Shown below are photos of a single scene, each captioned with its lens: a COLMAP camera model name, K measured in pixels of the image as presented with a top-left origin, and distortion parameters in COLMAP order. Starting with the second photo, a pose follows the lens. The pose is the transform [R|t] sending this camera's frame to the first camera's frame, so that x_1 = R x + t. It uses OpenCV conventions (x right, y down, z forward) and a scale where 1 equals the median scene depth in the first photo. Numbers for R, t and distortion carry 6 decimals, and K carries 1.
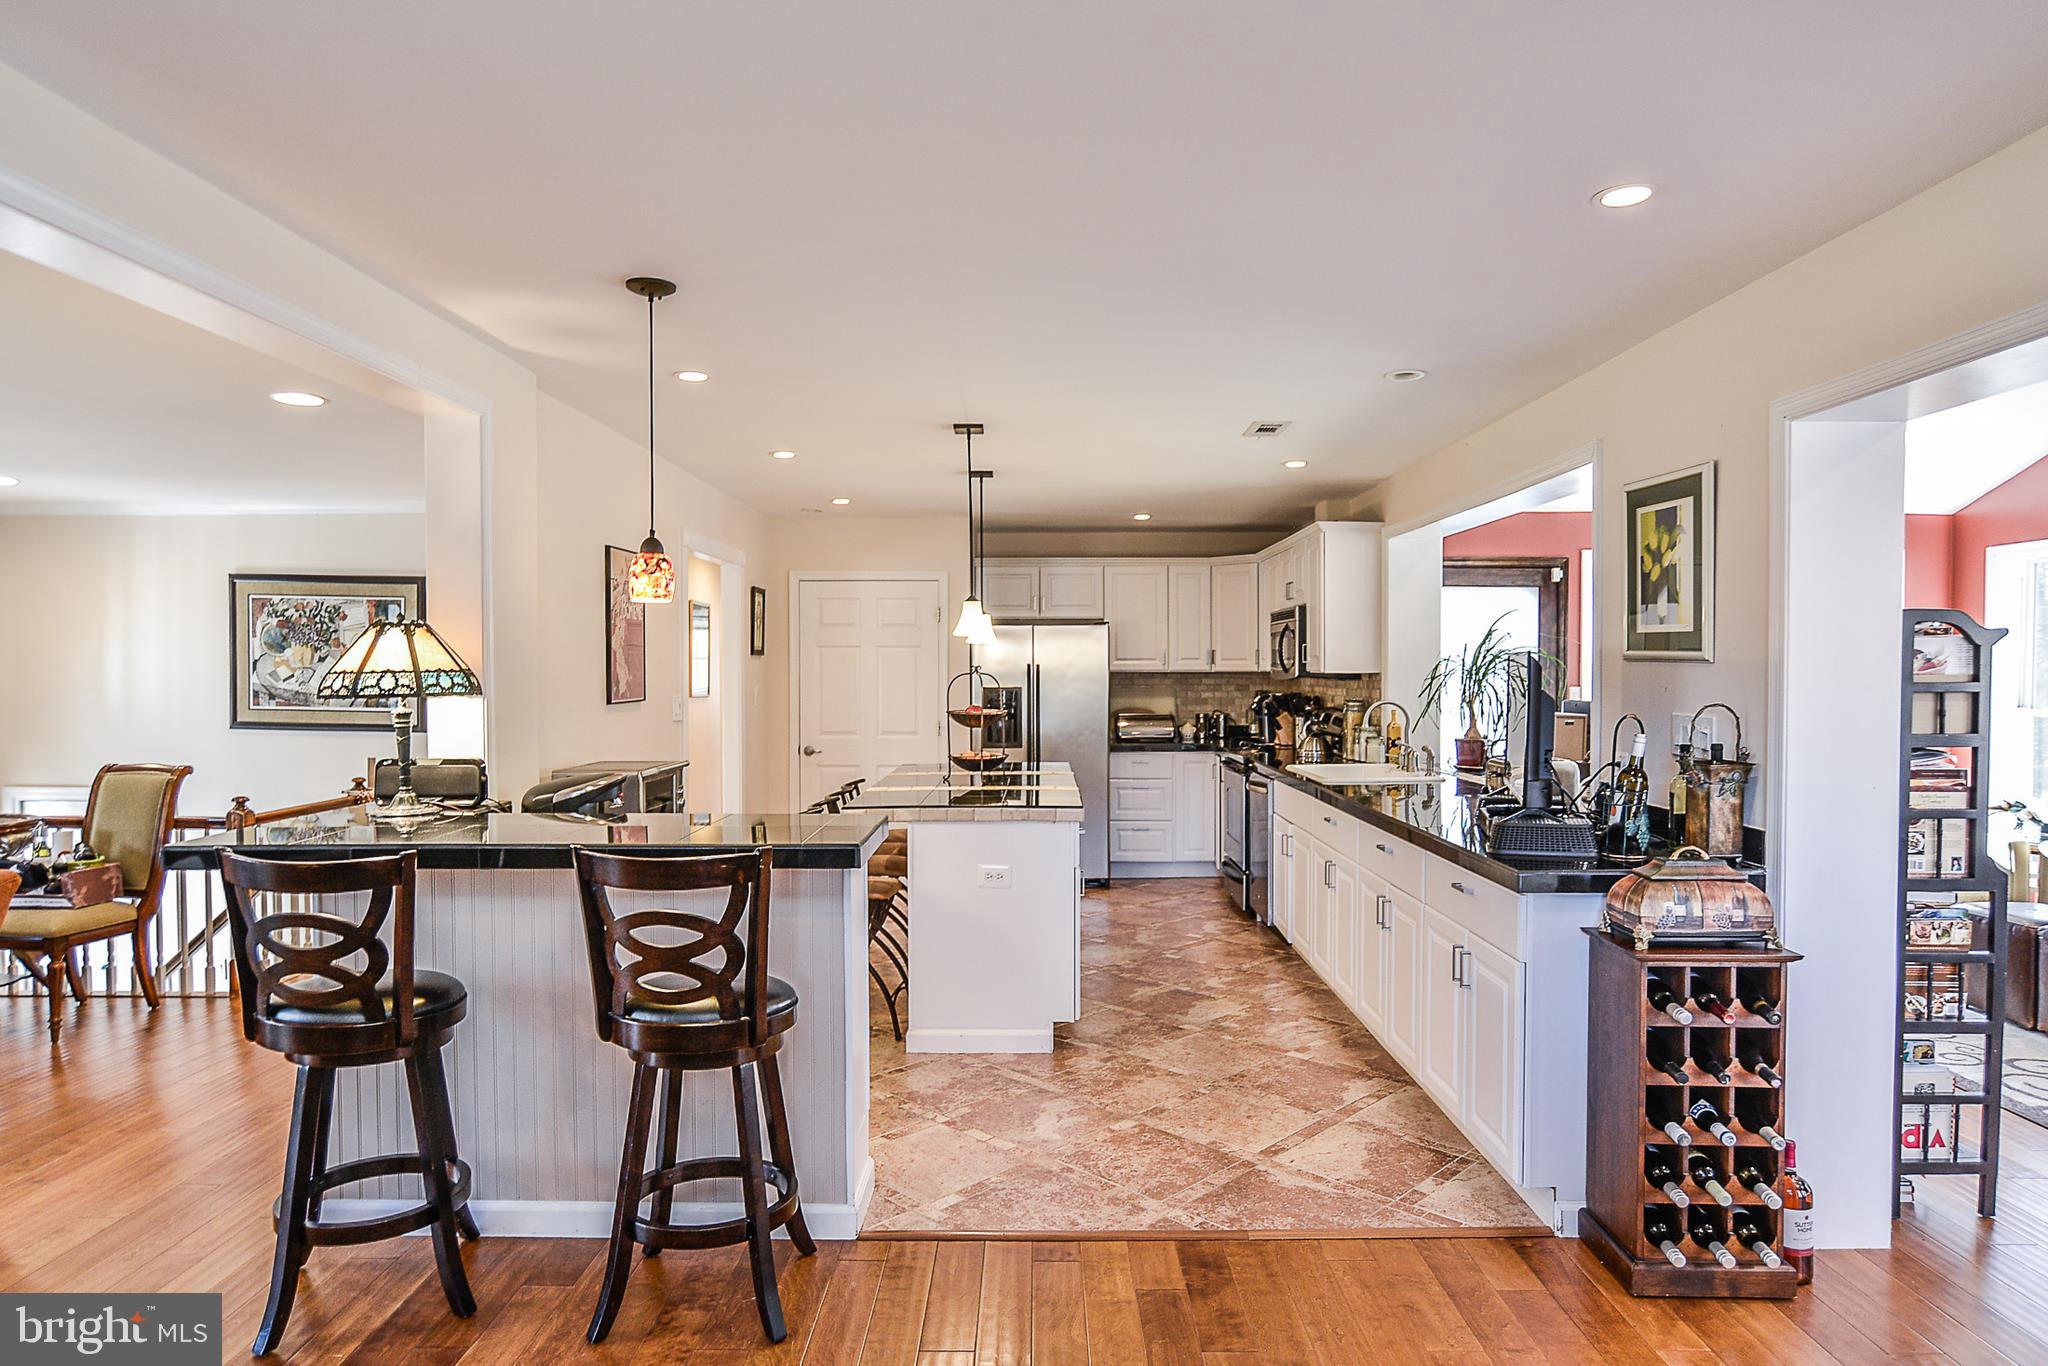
lens RADIAL K [[1205.9, 0, 1022.9], [0, 1205.9, 690.6], [0, 0, 1]] dist [-0.017389, 0.000880]
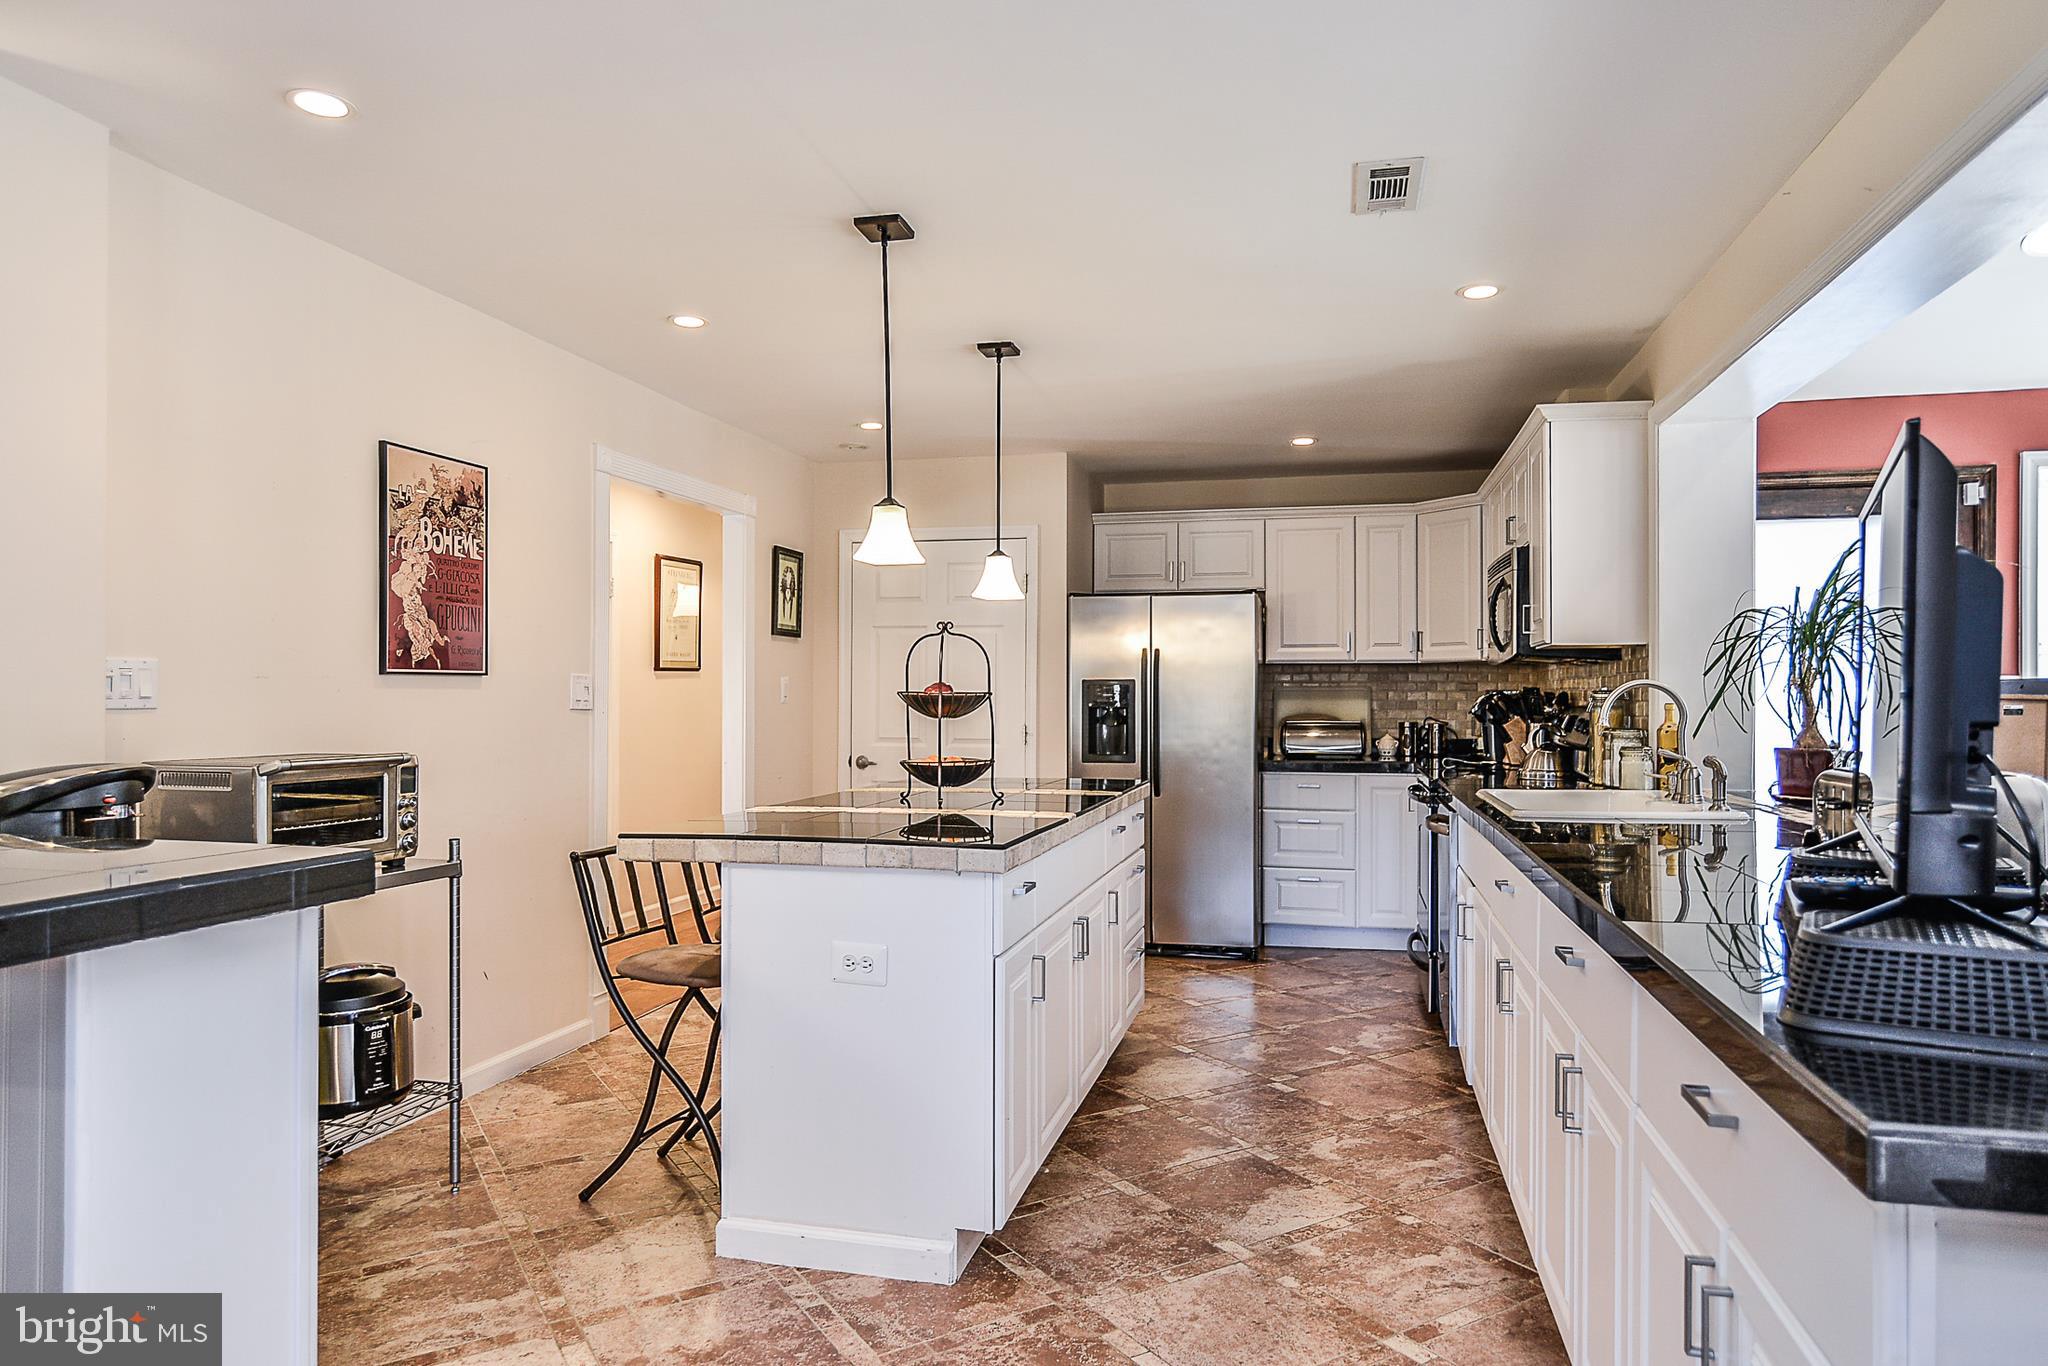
lens RADIAL K [[1243.3, 0, 1023.0], [0, 1243.3, 693.1], [0, 0, 1]] dist [-0.005784, 0.001389]
pose [[0.973393, 0.003395, -0.229115, 0.153817], [-0.008170, 0.999769, -0.019894, 0.030041], [0.228994, 0.021237, 0.973196, 0.361038]]
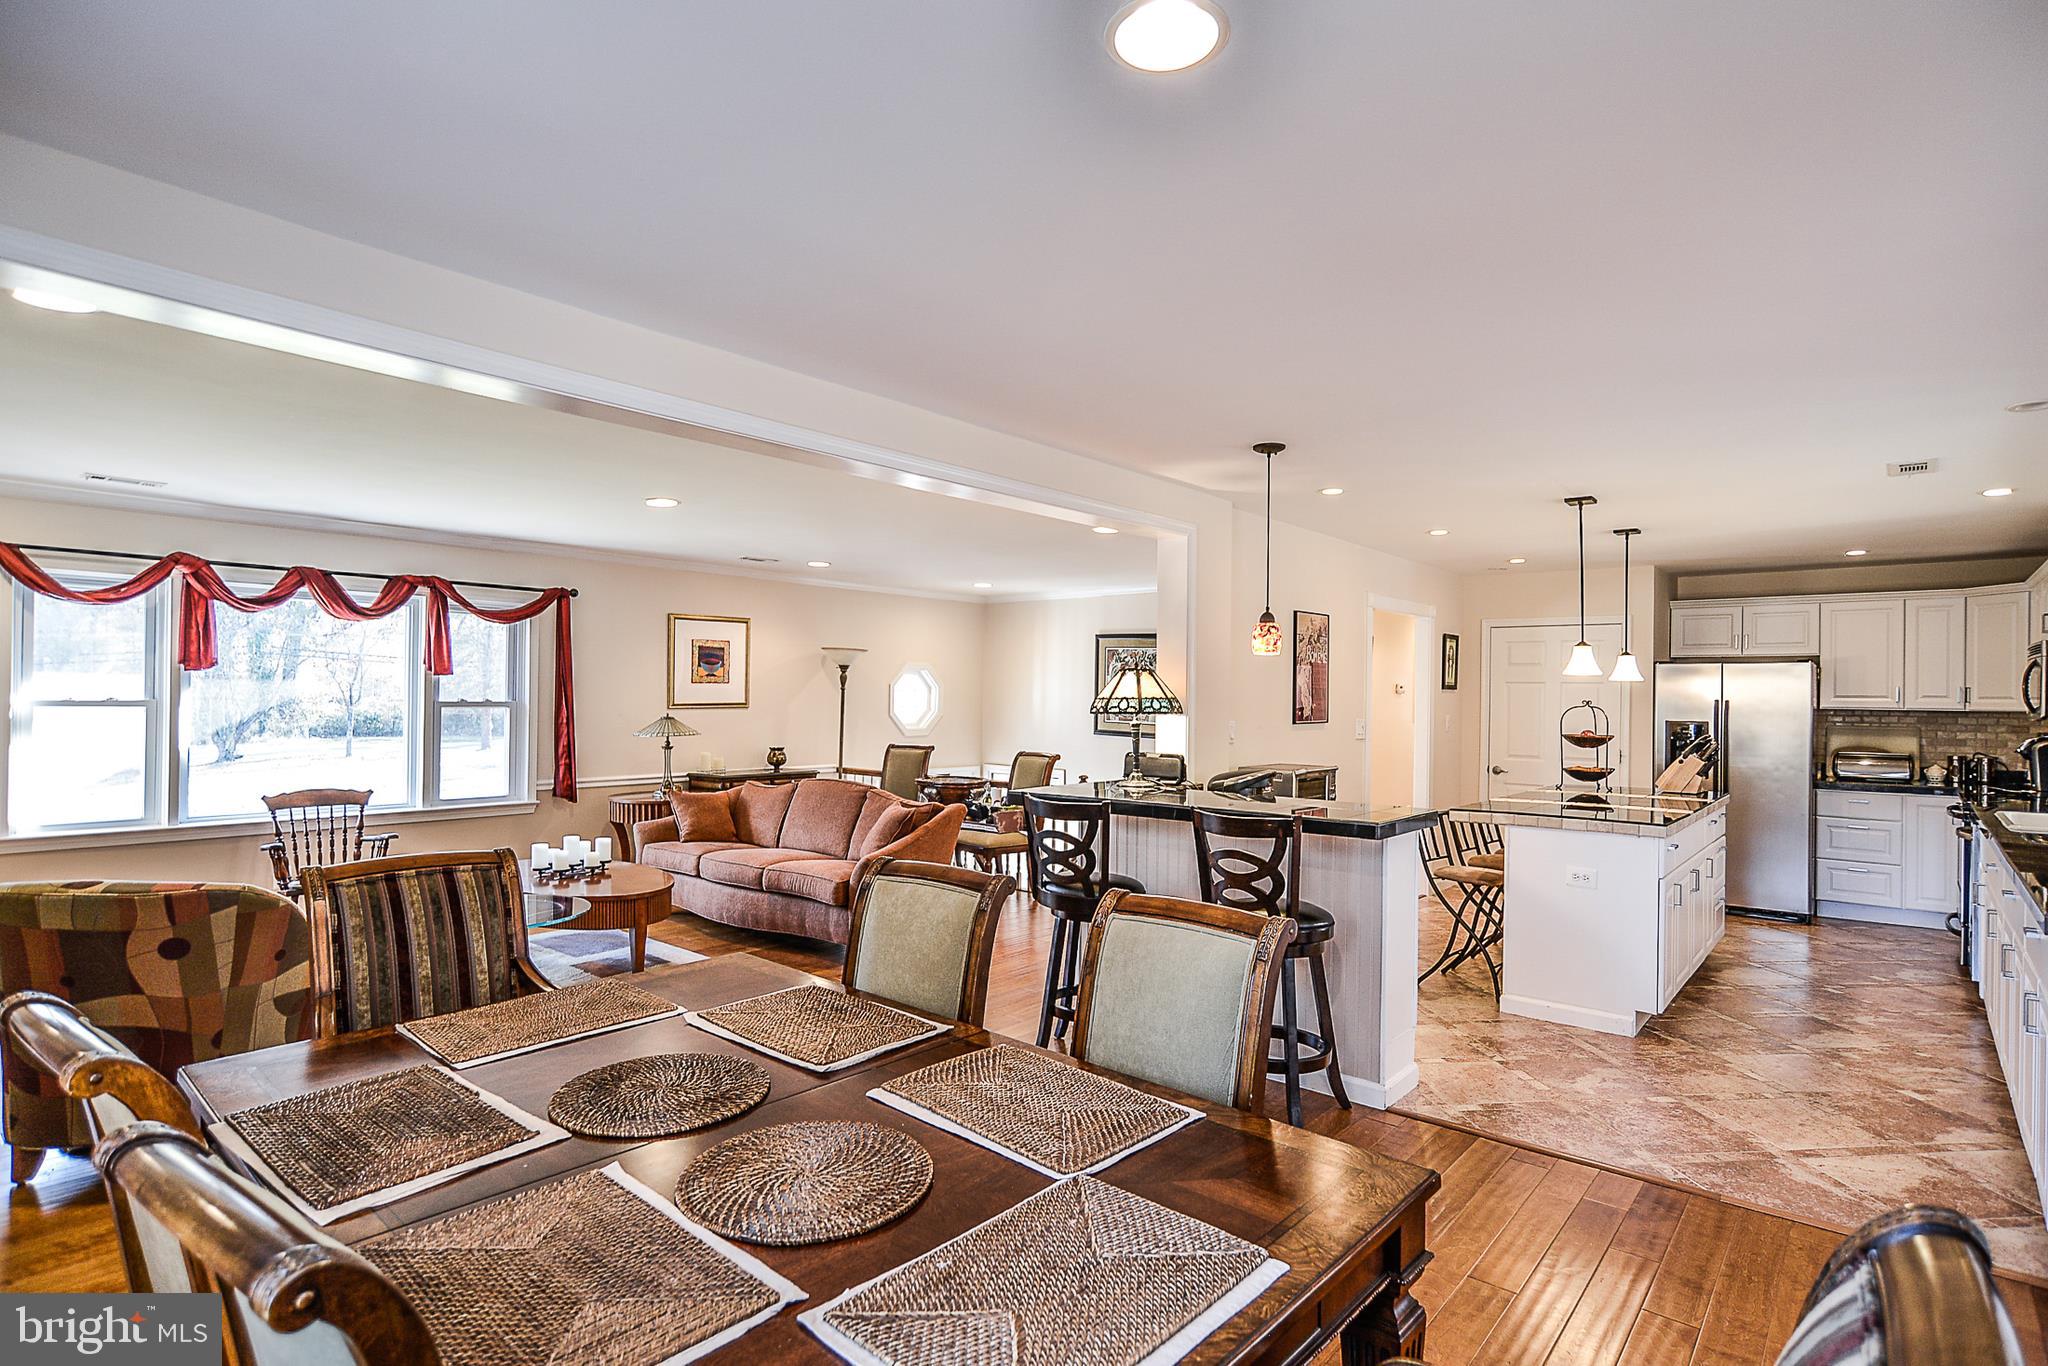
lens RADIAL K [[1024.5, 0, 1027.7], [0, 1024.5, 692.9], [0, 0, 1]] dist [-0.023264, 0.014871]
pose [[0.766732, 0.009693, -0.641894, 0.164786], [-0.025351, 0.999563, -0.015188, 0.001024], [0.641466, 0.027918, 0.766643, -0.102097]]
